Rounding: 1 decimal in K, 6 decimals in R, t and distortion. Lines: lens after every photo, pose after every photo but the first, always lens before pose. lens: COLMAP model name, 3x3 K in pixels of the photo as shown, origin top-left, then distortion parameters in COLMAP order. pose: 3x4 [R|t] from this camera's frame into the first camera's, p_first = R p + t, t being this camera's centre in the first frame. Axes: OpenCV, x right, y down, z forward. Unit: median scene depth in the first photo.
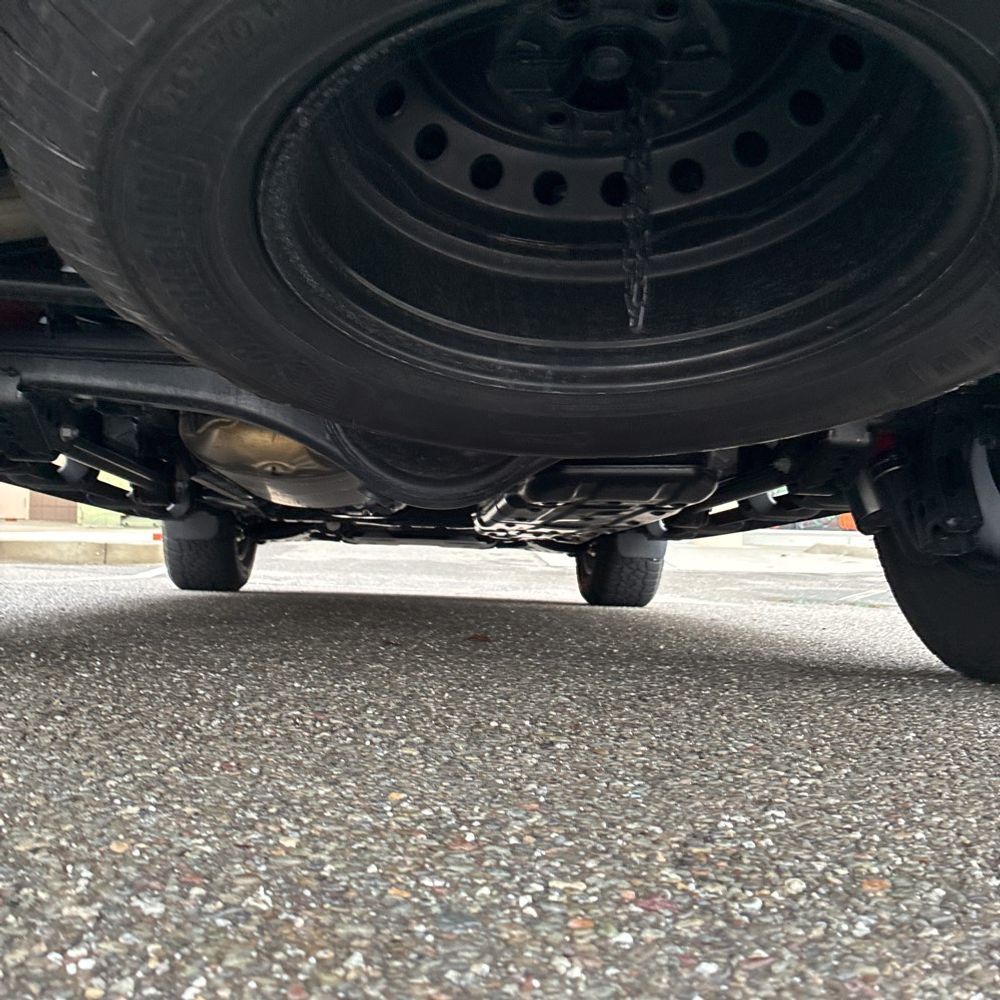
lens RADIAL K [[1025.3, 0, 501.1], [0, 1025.3, 478.3], [0, 0, 1]] dist [0.038308, -0.044694]
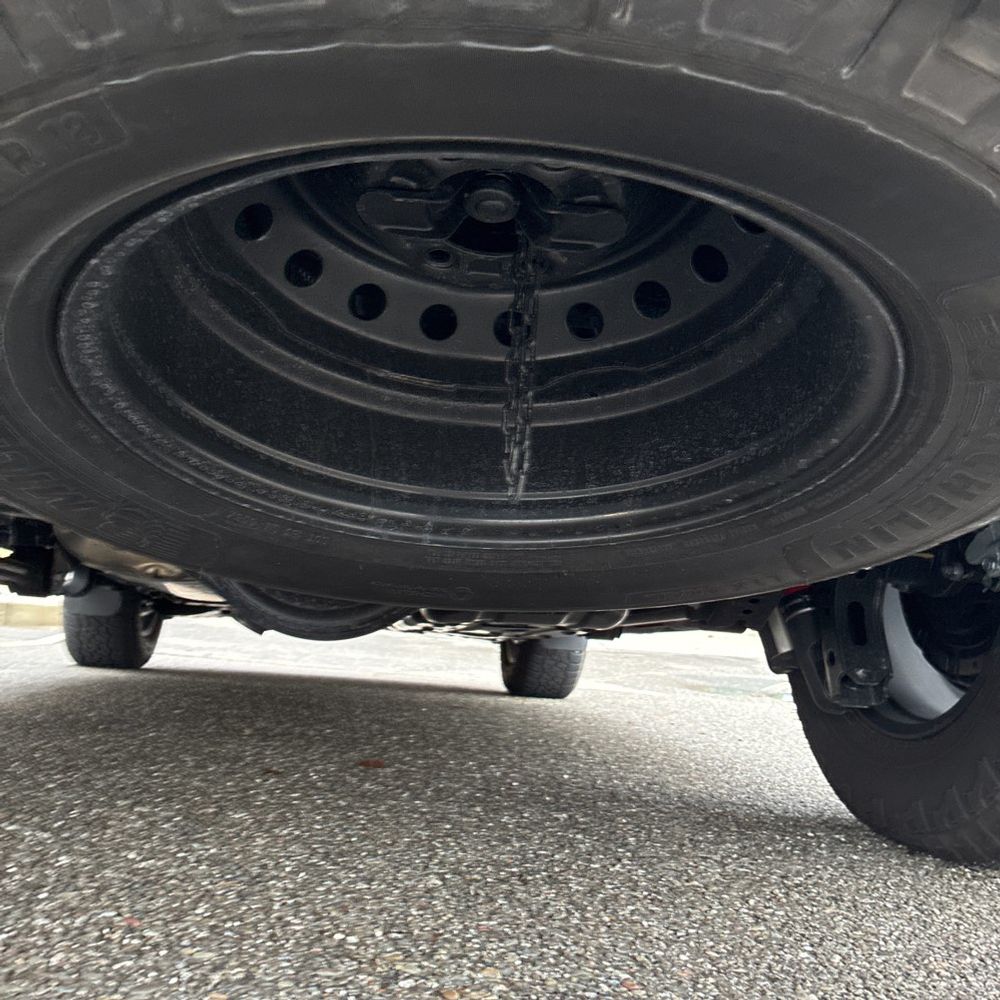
lens RADIAL K [[1047.4, 0, 517.4], [0, 1047.4, 499.3], [0, 0, 1]] dist [0.026674, 0.011711]
pose [[0.995351, 0.045145, 0.085079, 0.046754], [-0.039989, 0.997314, -0.061372, -0.072767], [-0.087621, 0.057685, 0.994482, 0.076667]]
